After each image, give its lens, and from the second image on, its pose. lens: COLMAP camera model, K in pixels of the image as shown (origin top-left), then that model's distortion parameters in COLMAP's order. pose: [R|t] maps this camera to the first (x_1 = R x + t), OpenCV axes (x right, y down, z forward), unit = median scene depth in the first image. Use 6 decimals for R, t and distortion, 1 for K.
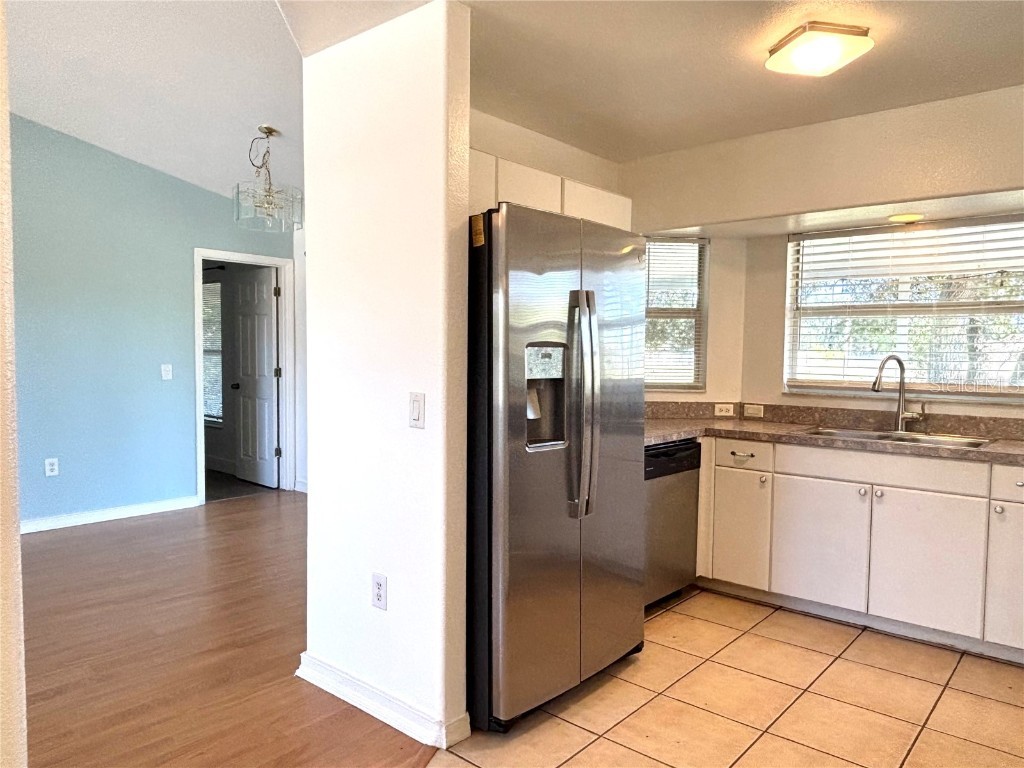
lens RADIAL K [[708.0, 0, 511.3], [0, 708.0, 387.5], [0, 0, 1]] dist [0.041735, -0.046211]
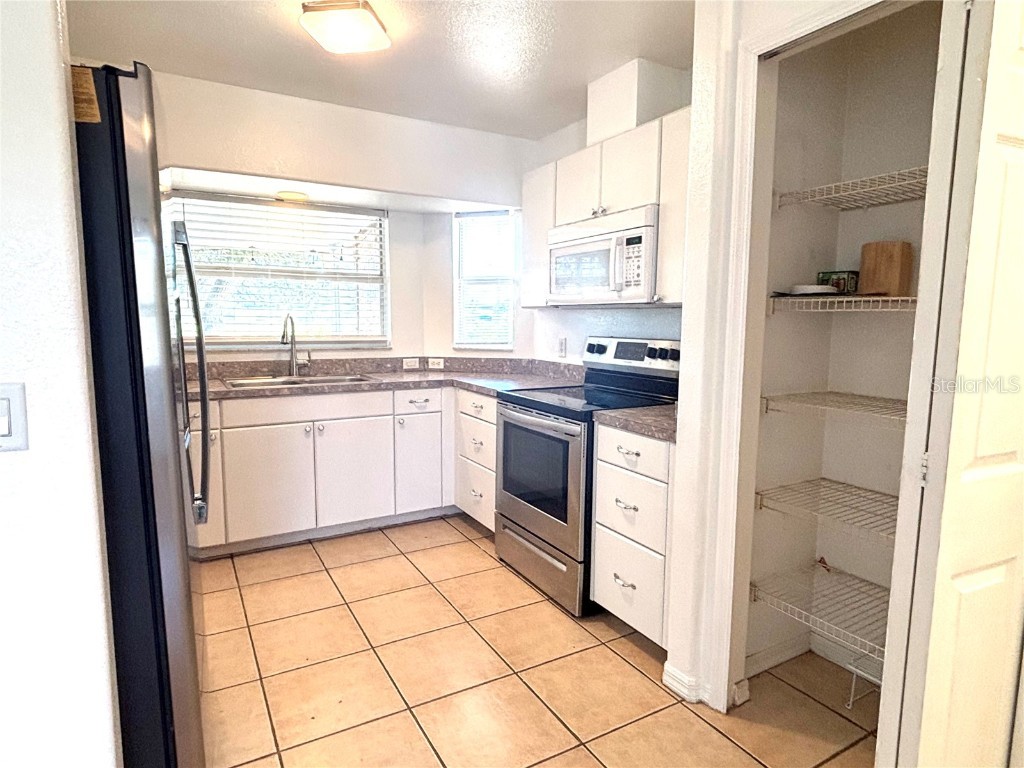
lens RADIAL K [[576.7, 0, 509.0], [0, 576.7, 387.5], [0, 0, 1]] dist [0.047555, -0.070690]
pose [[0.334535, -0.119381, 0.934791, -0.261095], [0.044527, 0.992838, 0.110859, -0.012552], [-0.941331, 0.004537, 0.337455, 0.334580]]
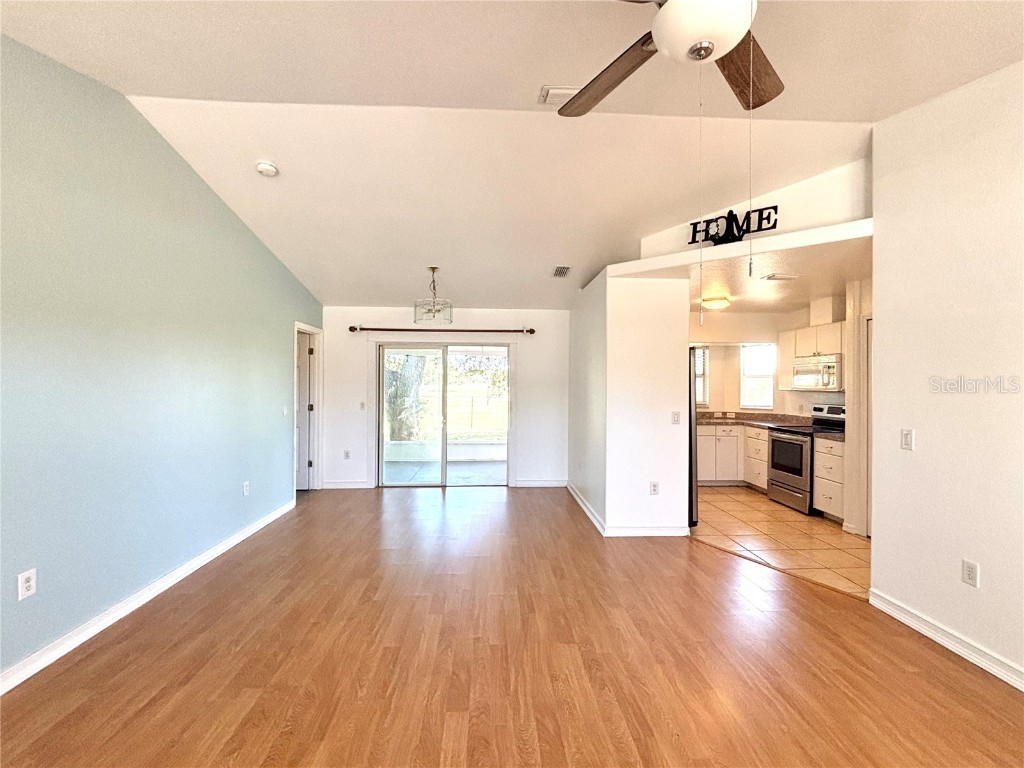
lens RADIAL K [[467.4, 0, 510.5], [0, 467.4, 384.9], [0, 0, 1]] dist [-0.004238, -0.000463]
pose [[0.726984, -0.008764, 0.686598, -1.238302], [0.036995, 0.998966, -0.026420, -0.048379], [-0.685657, 0.044608, 0.726557, 0.065798]]
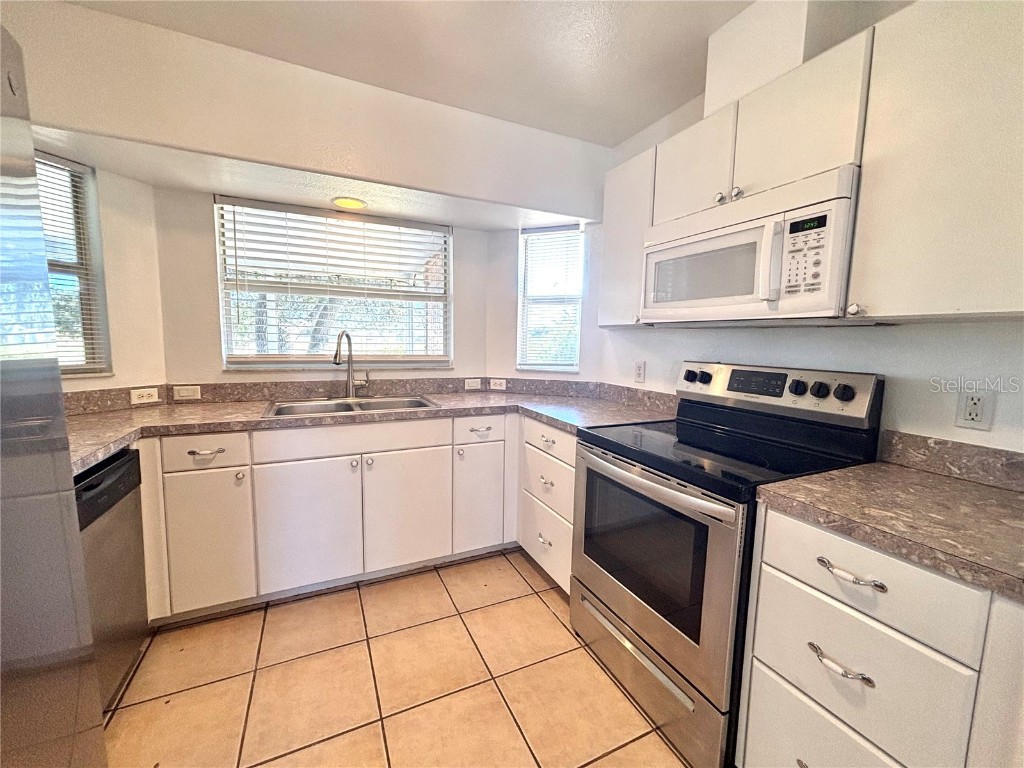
lens RADIAL K [[412.7, 0, 510.9], [0, 412.7, 383.6], [0, 0, 1]] dist [0.011396, -0.006364]
pose [[0.404642, -0.100586, 0.908926, 0.048080], [0.032891, 0.994890, 0.095457, -0.016288], [-0.913883, -0.008730, 0.405883, 0.508537]]
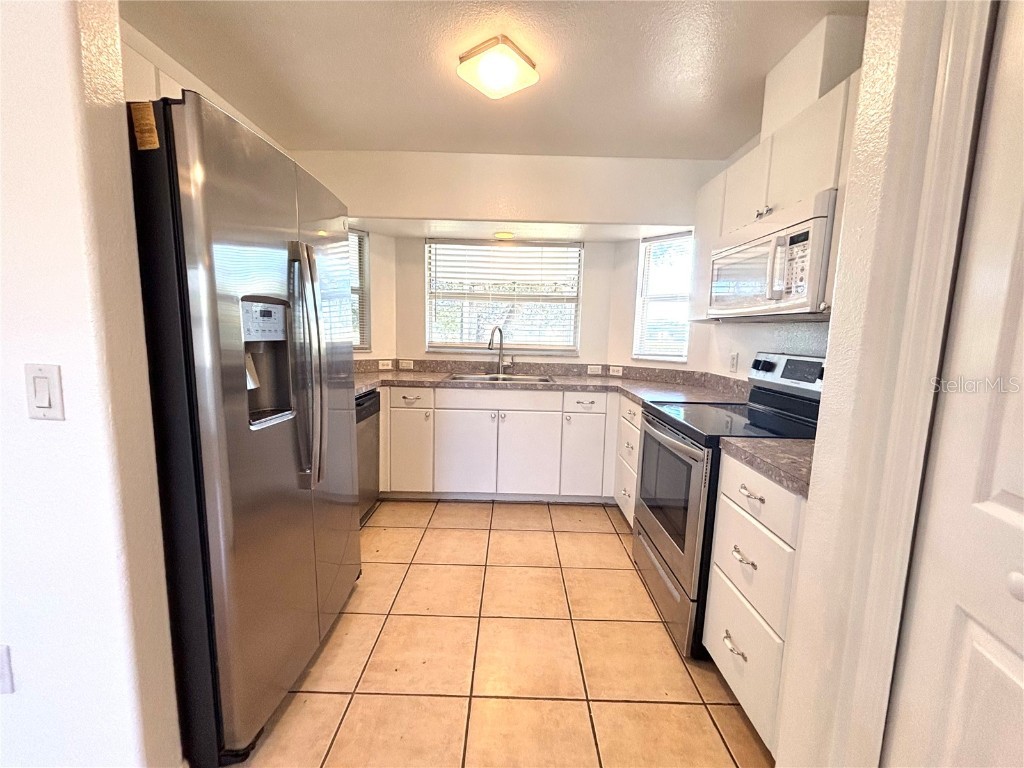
lens RADIAL K [[412.7, 0, 510.9], [0, 412.7, 383.6], [0, 0, 1]] dist [0.011396, -0.006364]
pose [[0.759051, -0.072283, 0.647006, -0.036612], [0.015954, 0.995584, 0.092509, -0.002234], [-0.650836, -0.059897, 0.756852, 0.292982]]
